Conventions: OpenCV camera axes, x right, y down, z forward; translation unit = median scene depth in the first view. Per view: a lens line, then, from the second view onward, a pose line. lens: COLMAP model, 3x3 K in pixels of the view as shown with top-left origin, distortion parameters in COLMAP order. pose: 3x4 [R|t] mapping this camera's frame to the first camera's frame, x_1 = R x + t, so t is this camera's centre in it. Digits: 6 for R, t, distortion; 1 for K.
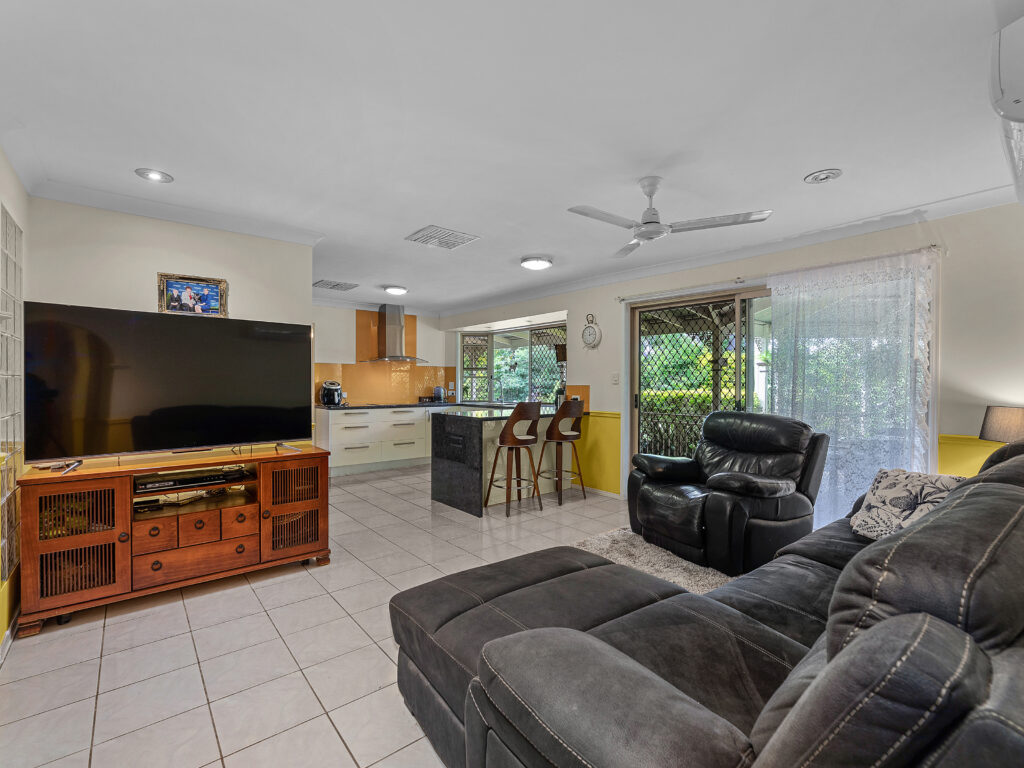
lens RADIAL K [[468.0, 0, 513.1], [0, 468.0, 383.8], [0, 0, 1]] dist [0.000996, 0.000020]
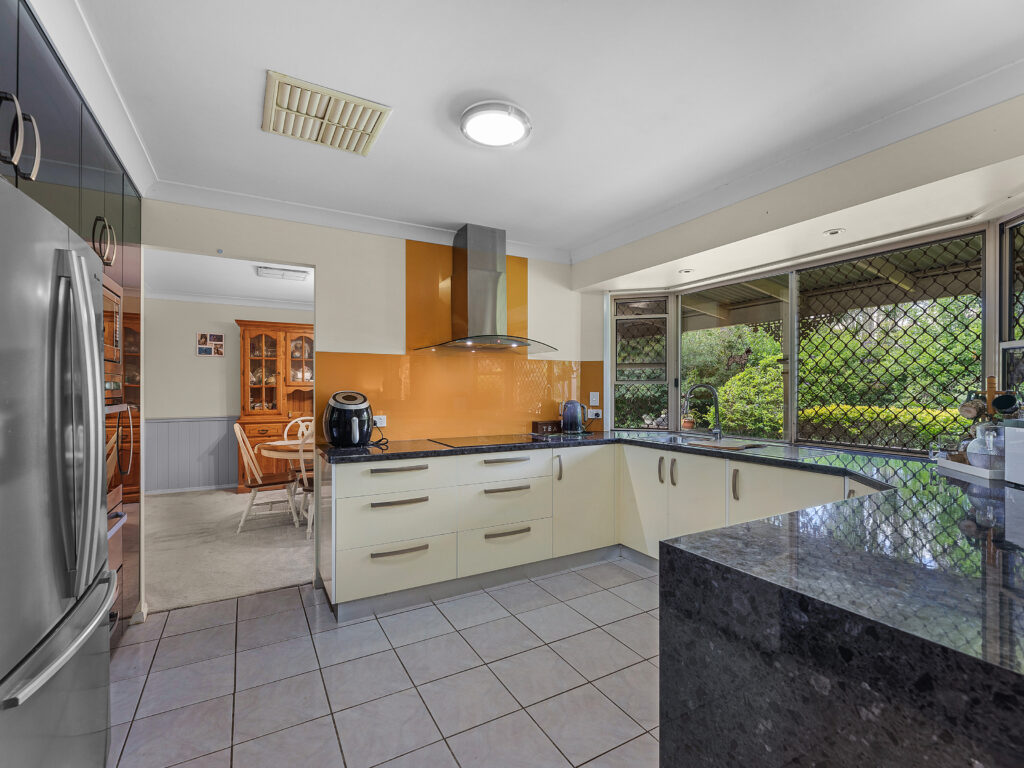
lens RADIAL K [[468.0, 0, 511.9], [0, 468.0, 384.8], [0, 0, 1]] dist [0.000996, 0.000020]
pose [[0.984078, -0.002235, -0.177723, -0.143692], [0.001074, 0.999977, -0.006628, -0.008369], [0.177734, 0.006332, 0.984058, 0.541798]]
